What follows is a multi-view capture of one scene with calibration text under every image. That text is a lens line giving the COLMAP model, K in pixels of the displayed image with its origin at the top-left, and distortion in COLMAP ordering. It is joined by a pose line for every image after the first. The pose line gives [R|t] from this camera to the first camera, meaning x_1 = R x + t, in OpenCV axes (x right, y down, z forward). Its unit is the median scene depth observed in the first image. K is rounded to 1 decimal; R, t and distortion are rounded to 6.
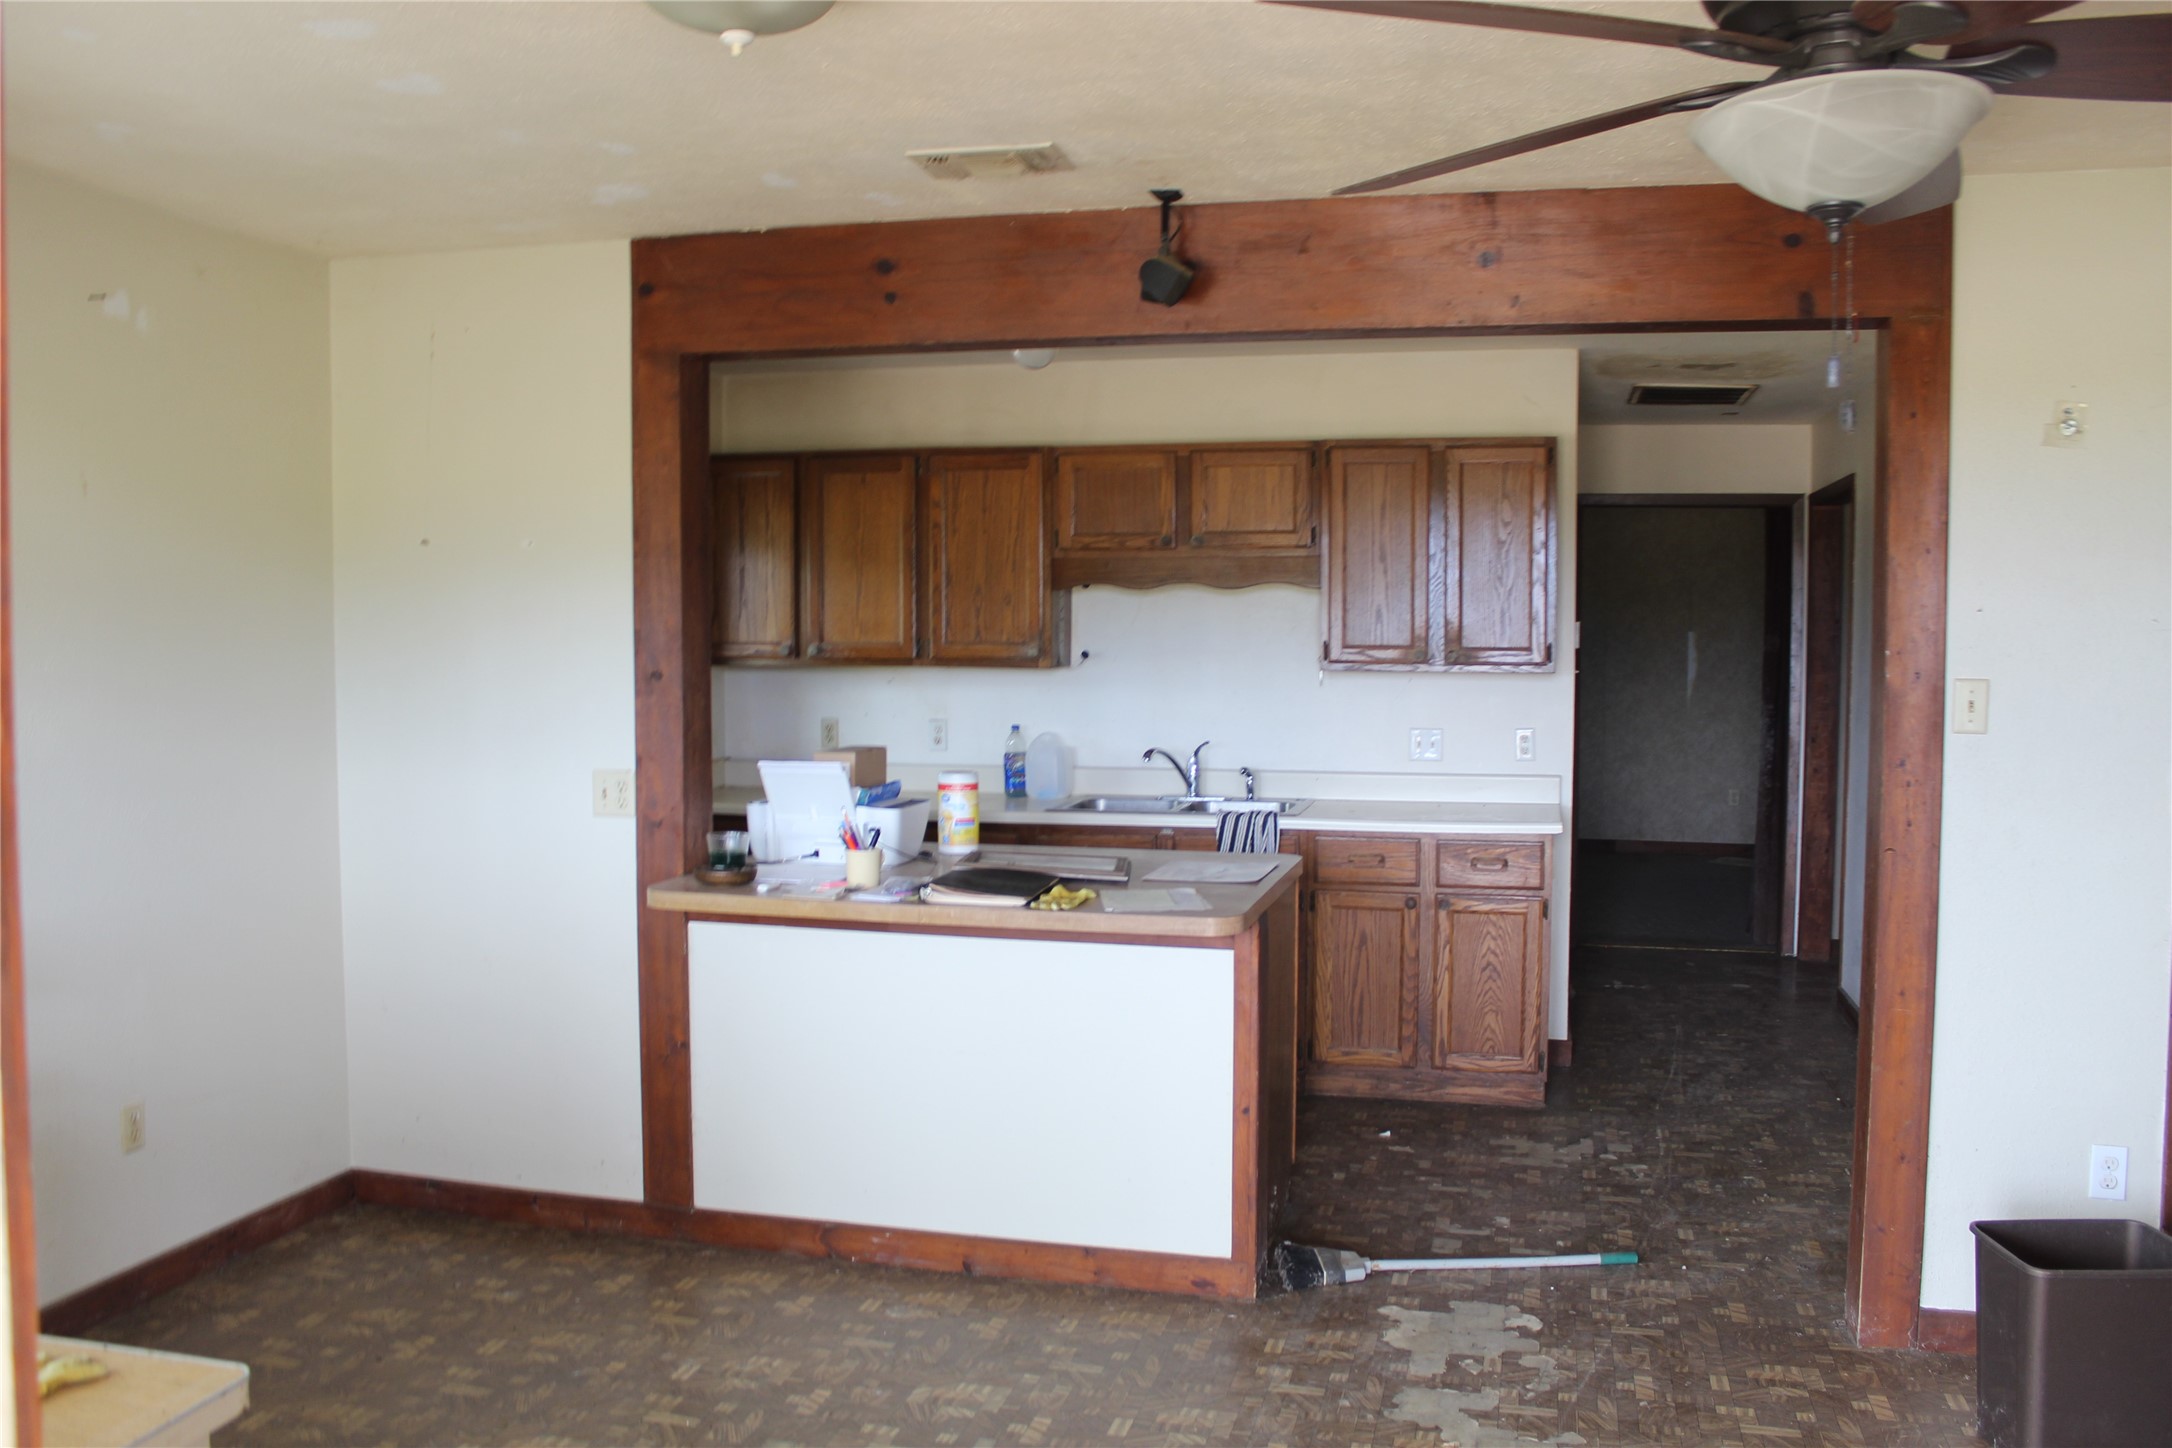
lens RADIAL K [[1813.1, 0, 1086.0], [0, 1813.1, 724.0], [0, 0, 1]] dist [-0.182981, 0.217987]
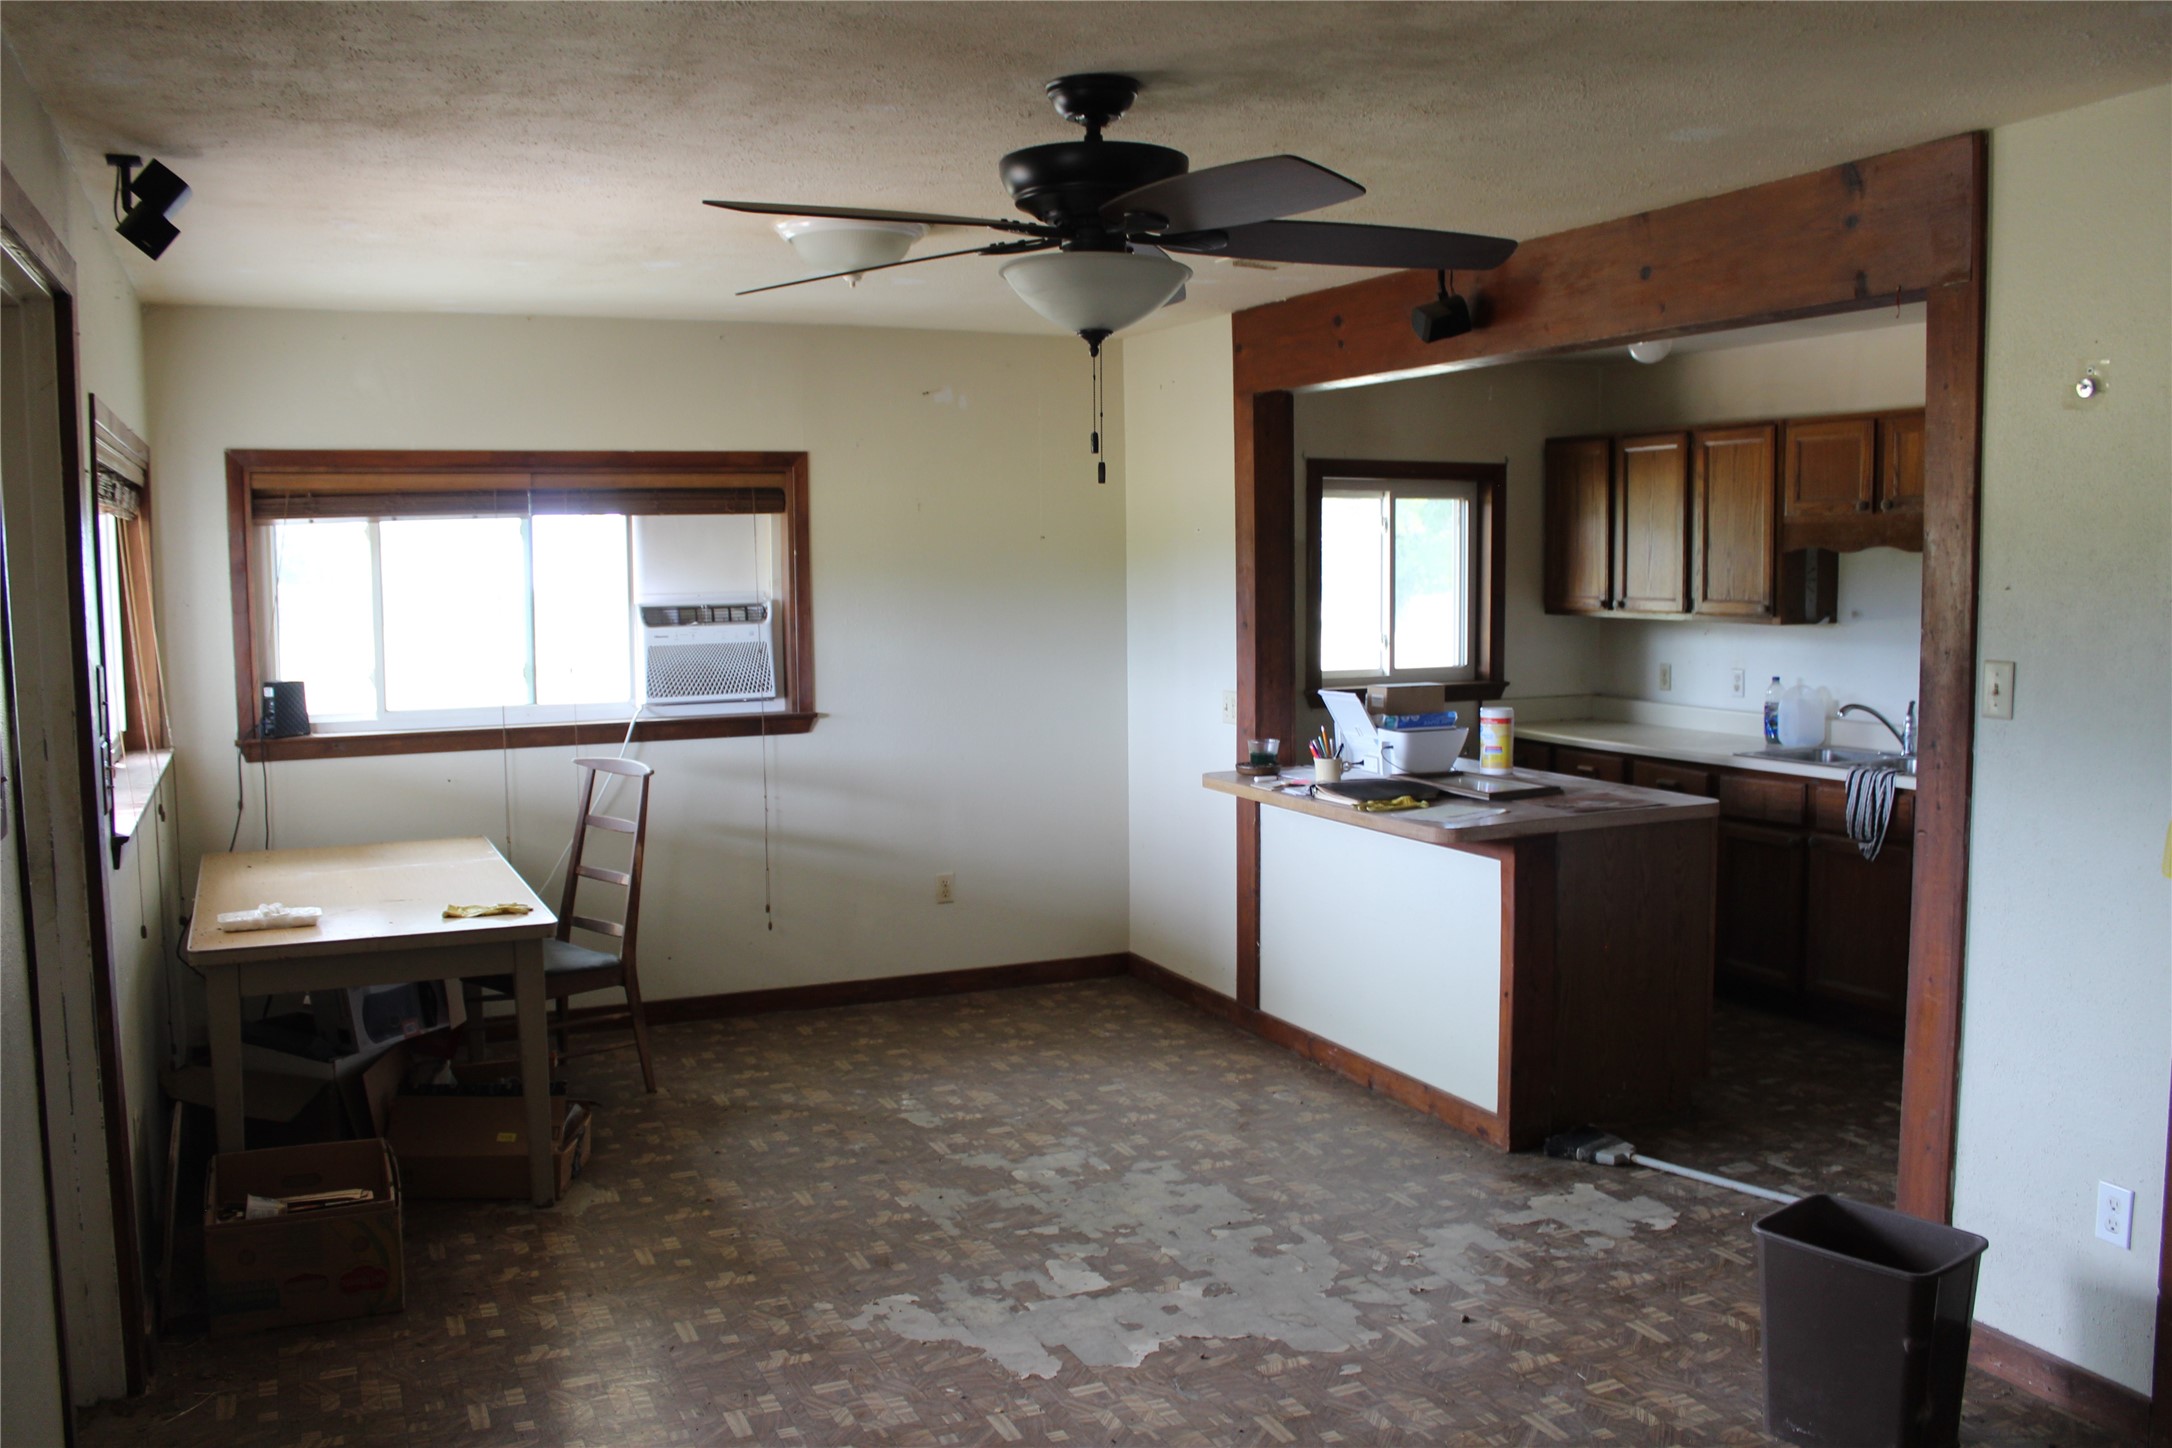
lens RADIAL K [[1813.1, 0, 1086.0], [0, 1813.1, 724.0], [0, 0, 1]] dist [-0.182981, 0.217987]
pose [[0.626501, 0.063580, -0.776823, 0.822427], [-0.033531, 0.997943, 0.054636, -0.023435], [0.778699, -0.008182, 0.627344, 0.019653]]
